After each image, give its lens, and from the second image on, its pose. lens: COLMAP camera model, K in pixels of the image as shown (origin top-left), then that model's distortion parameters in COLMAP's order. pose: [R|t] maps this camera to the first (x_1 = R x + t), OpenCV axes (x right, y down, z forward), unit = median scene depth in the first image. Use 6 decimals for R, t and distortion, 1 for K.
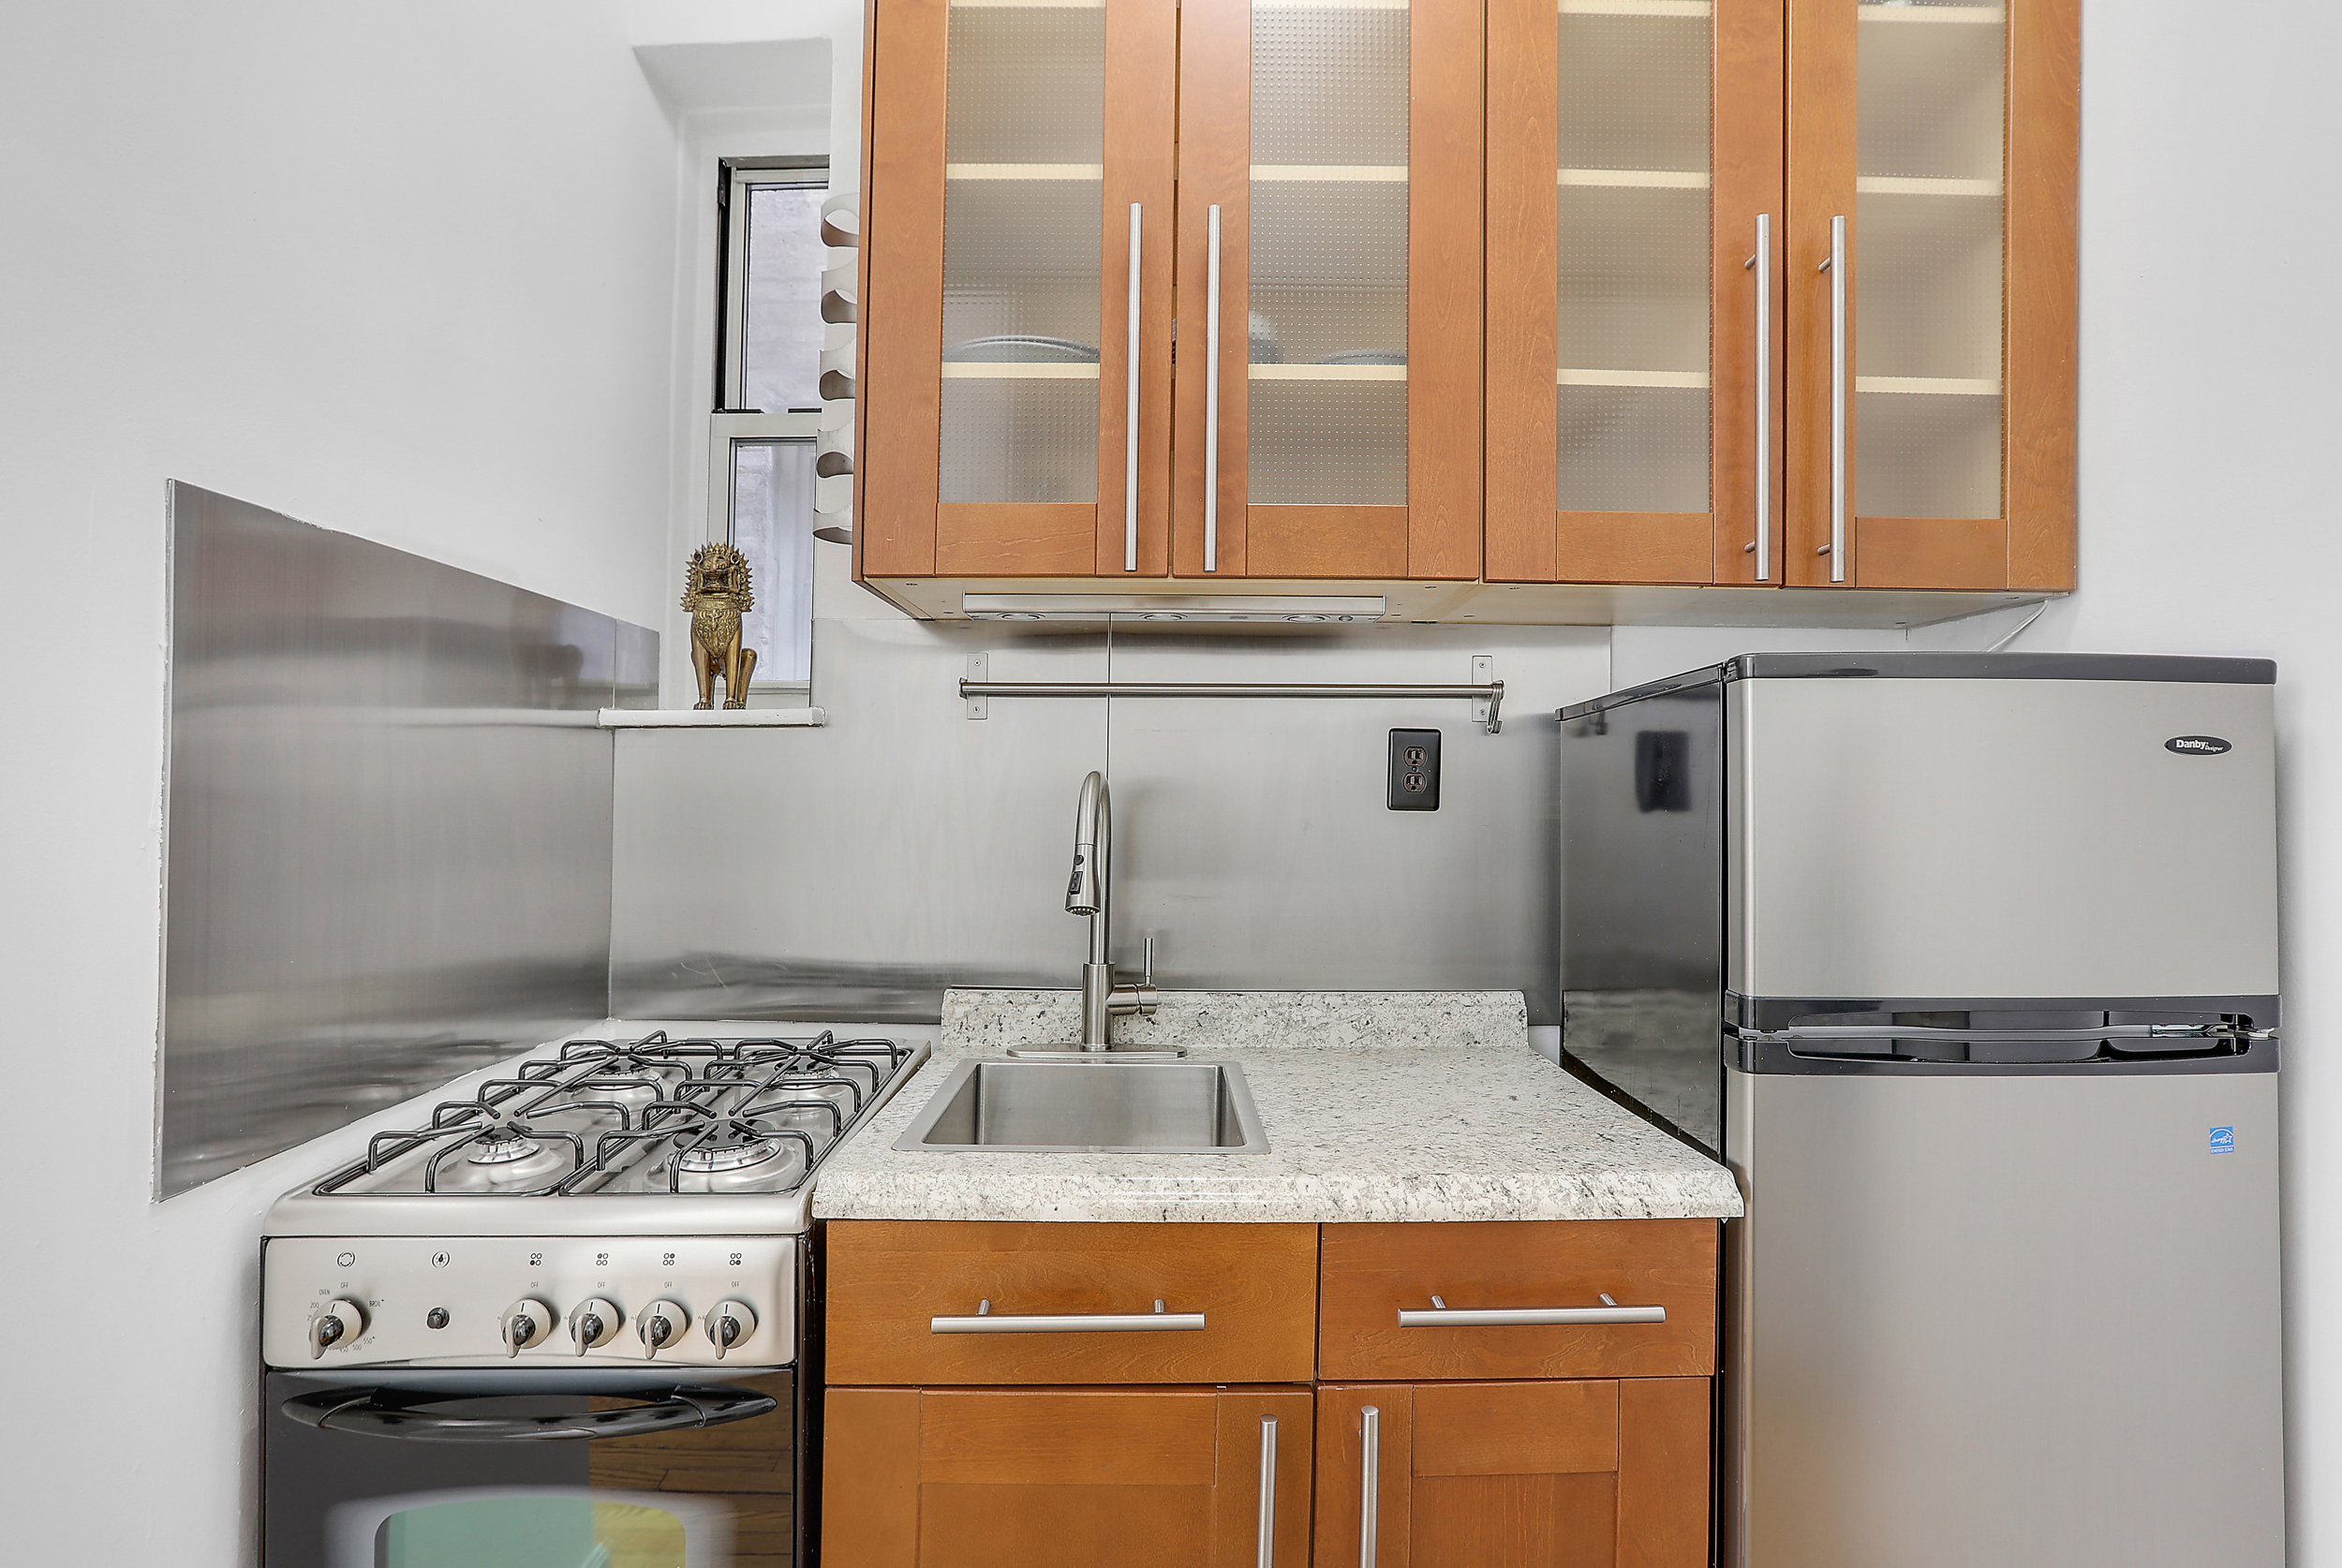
lens RADIAL K [[1116.7, 0, 1171.0], [0, 1116.7, 784.0], [0, 0, 1]] dist [-0.057958, 0.031456]
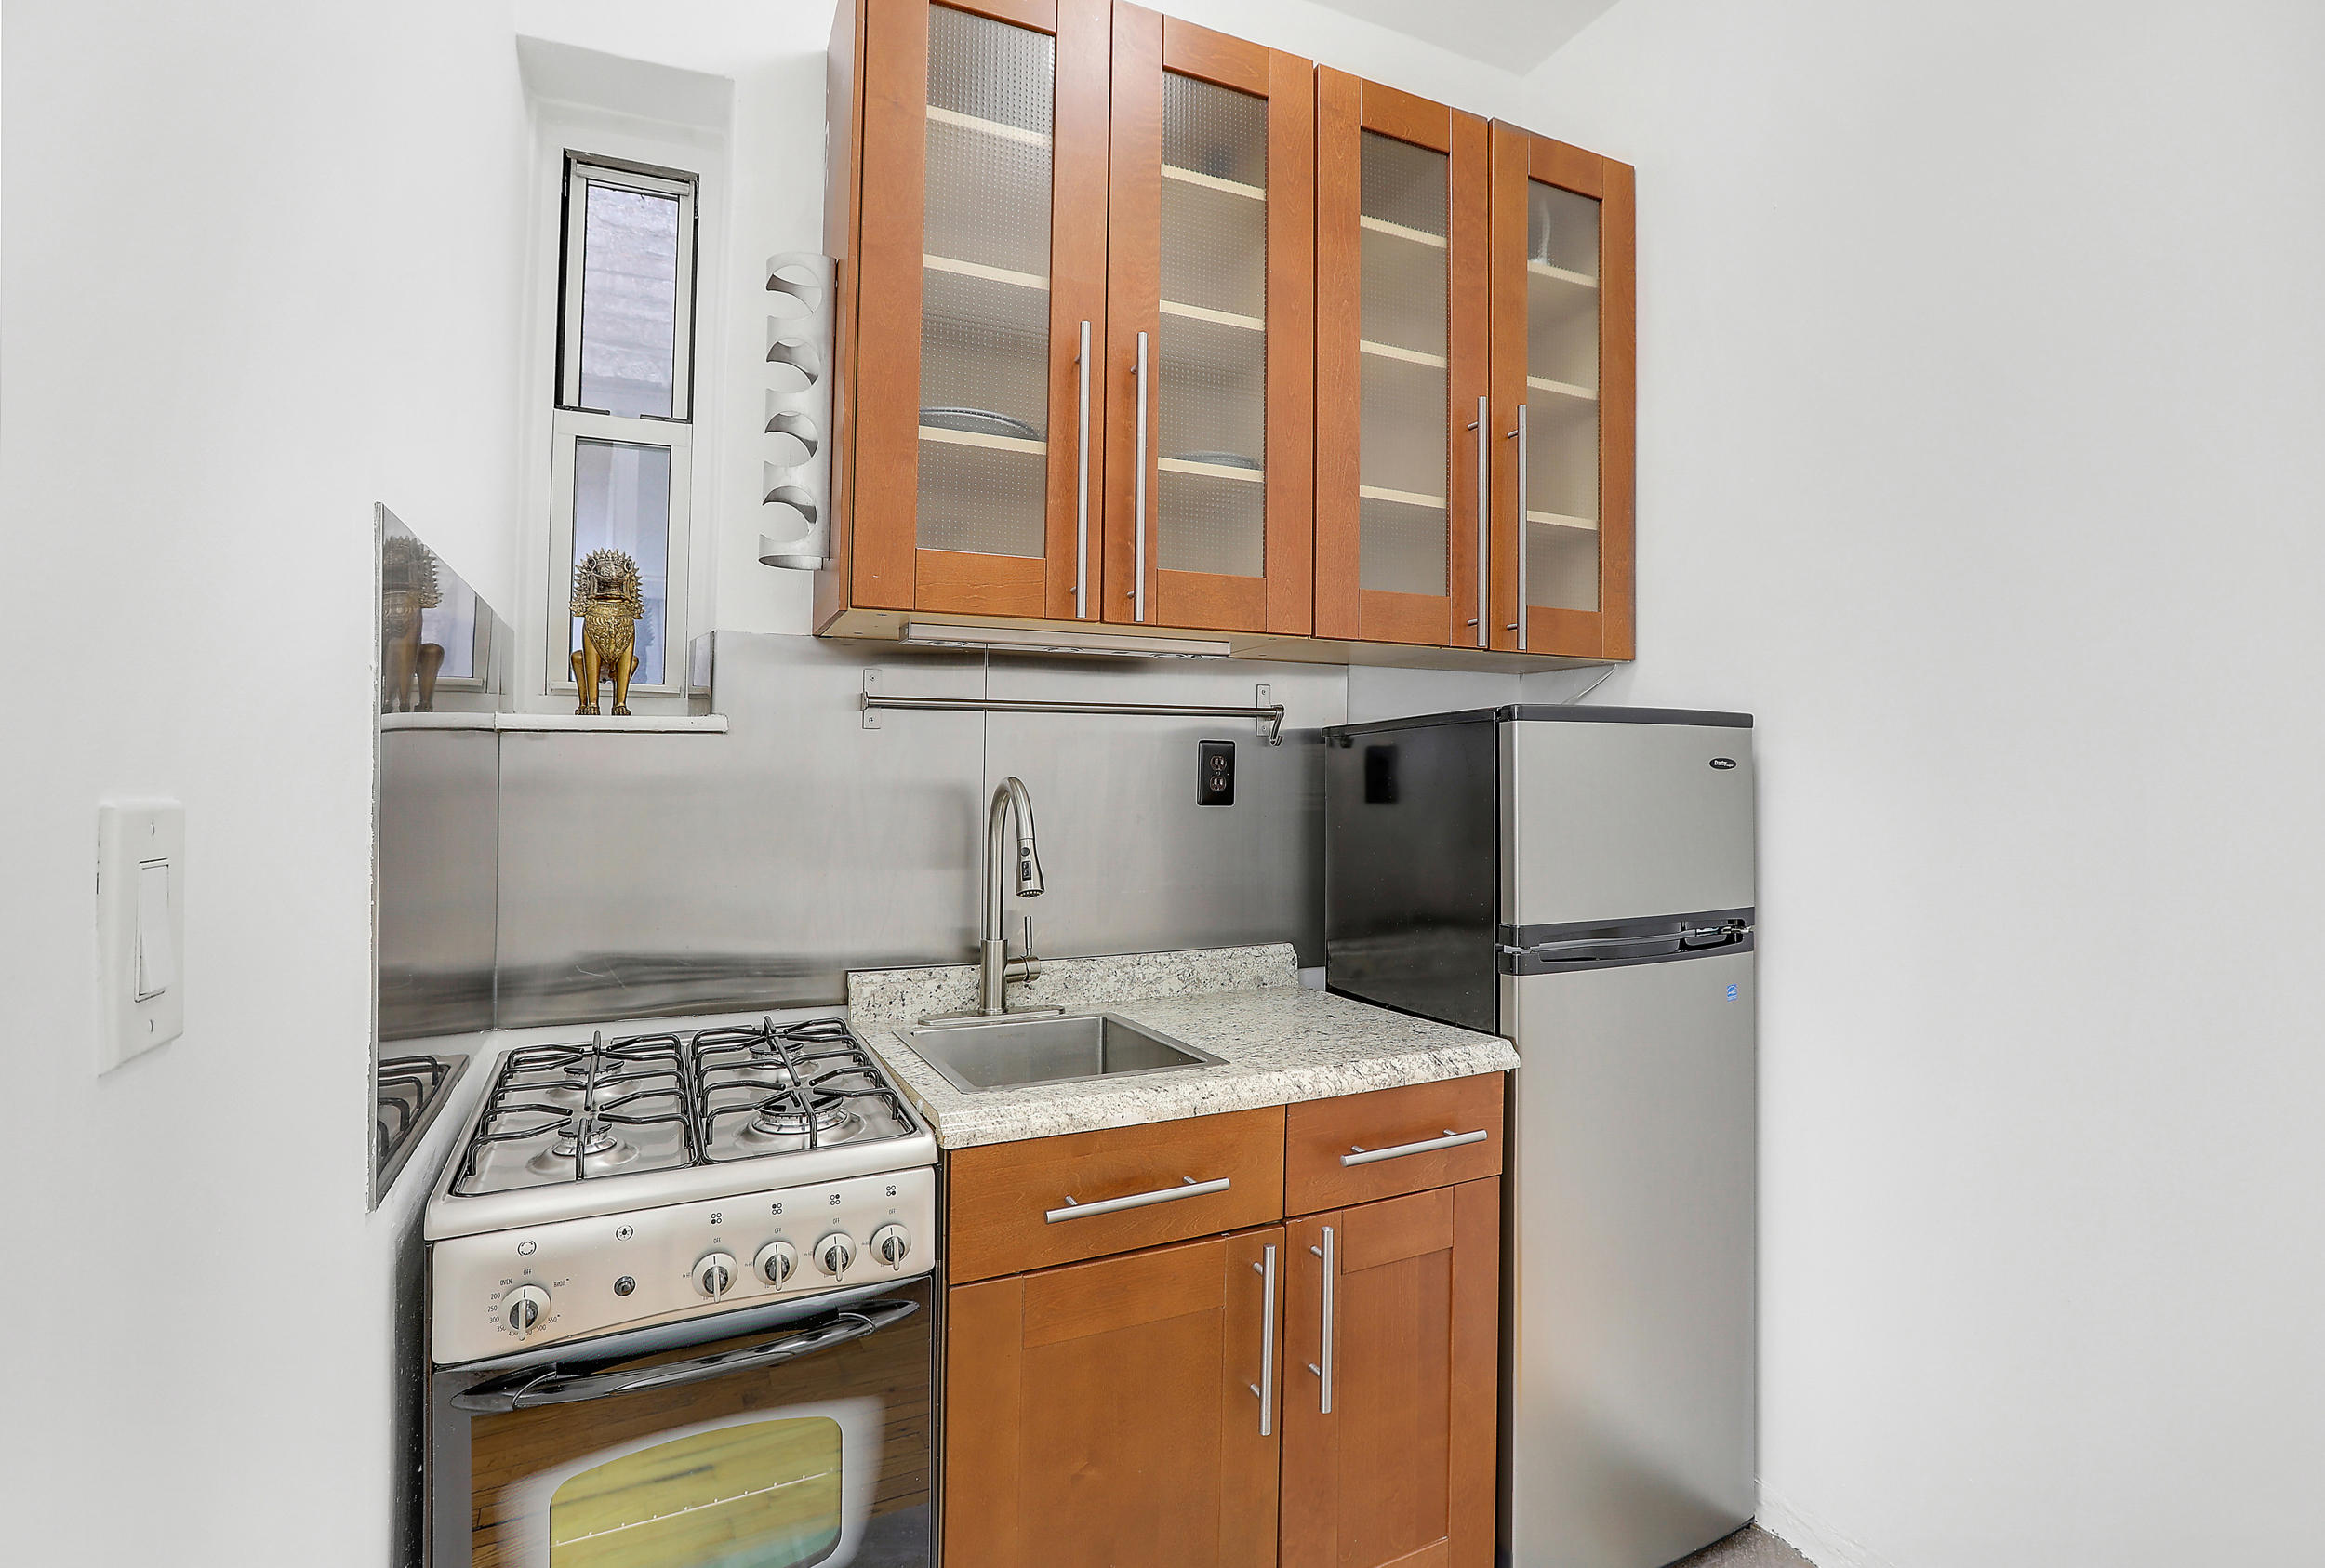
lens RADIAL K [[1131.0, 0, 1172.2], [0, 1131.0, 765.2], [0, 0, 1]] dist [-0.068474, 0.042720]
pose [[0.904738, 0.001412, 0.425966, -0.451909], [-0.000589, 0.999998, -0.002064, -0.022797], [-0.425968, 0.001616, 0.904737, -0.170560]]
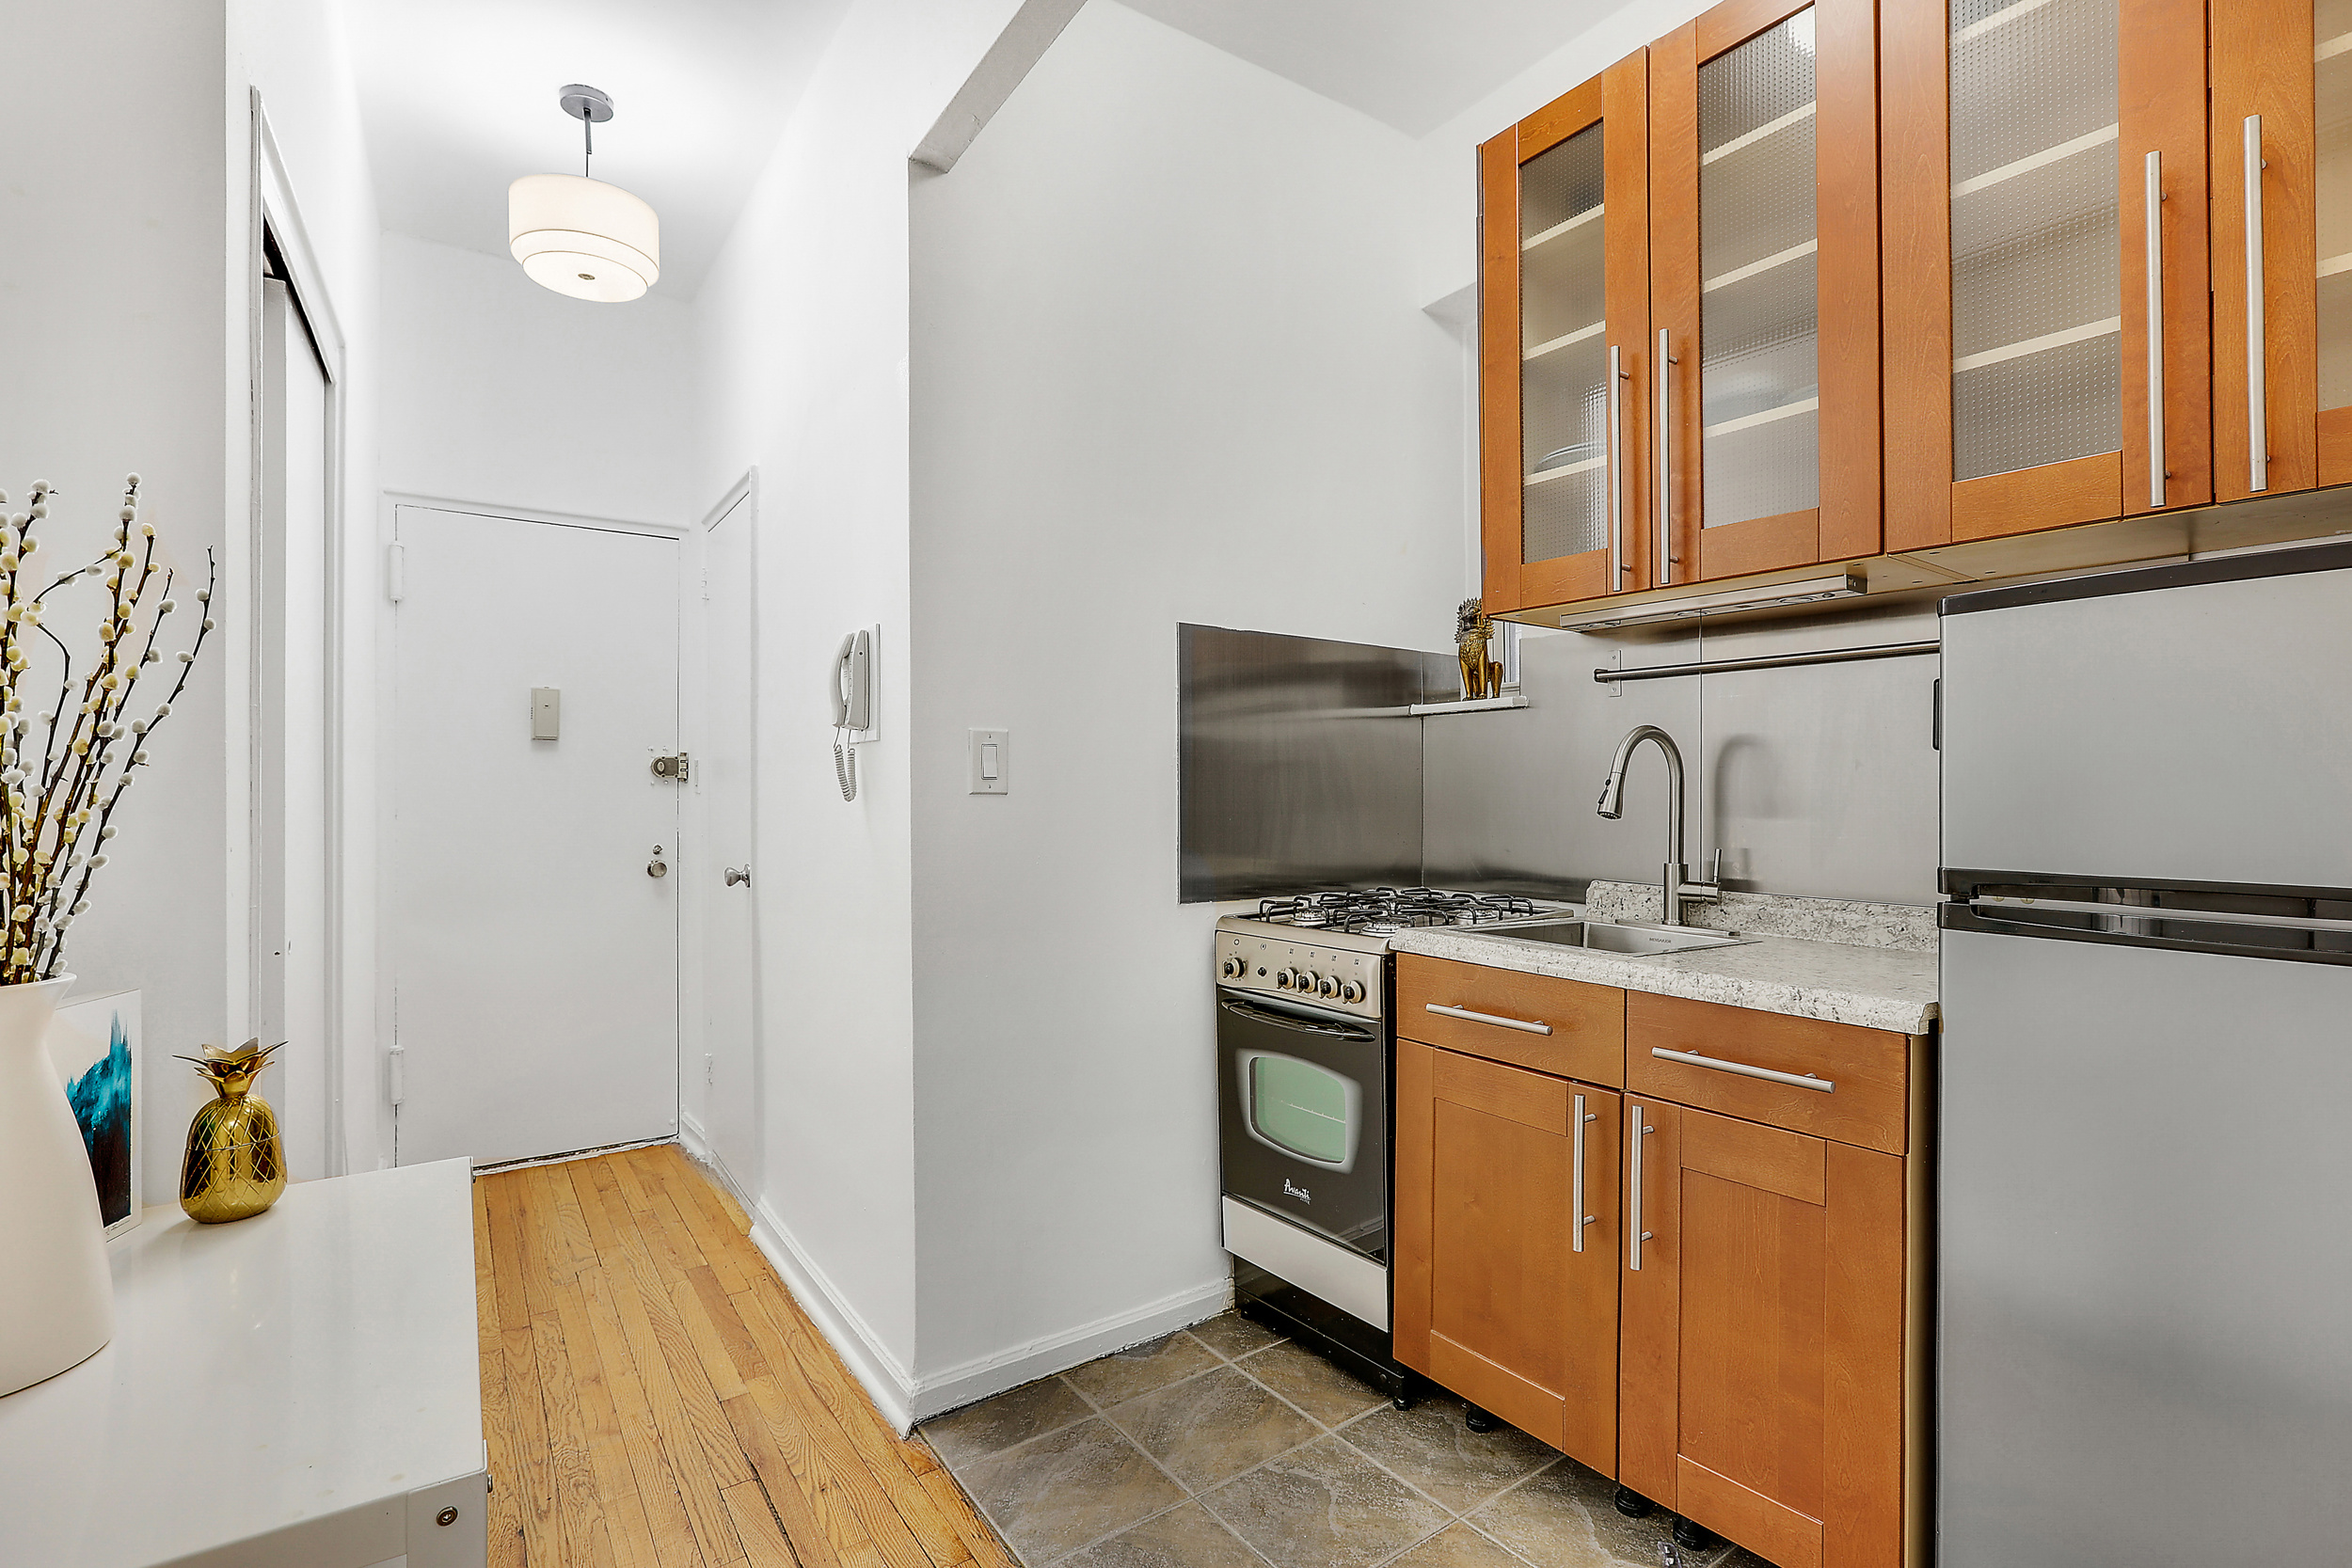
lens RADIAL K [[1121.5, 0, 1176.0], [0, 1121.5, 784.0], [0, 0, 1]] dist [-0.057958, 0.031456]
pose [[0.569674, -0.009027, -0.821821, 0.820622], [0.005686, 0.999959, -0.007042, 0.075647], [0.821851, -0.000662, 0.569702, -0.350075]]
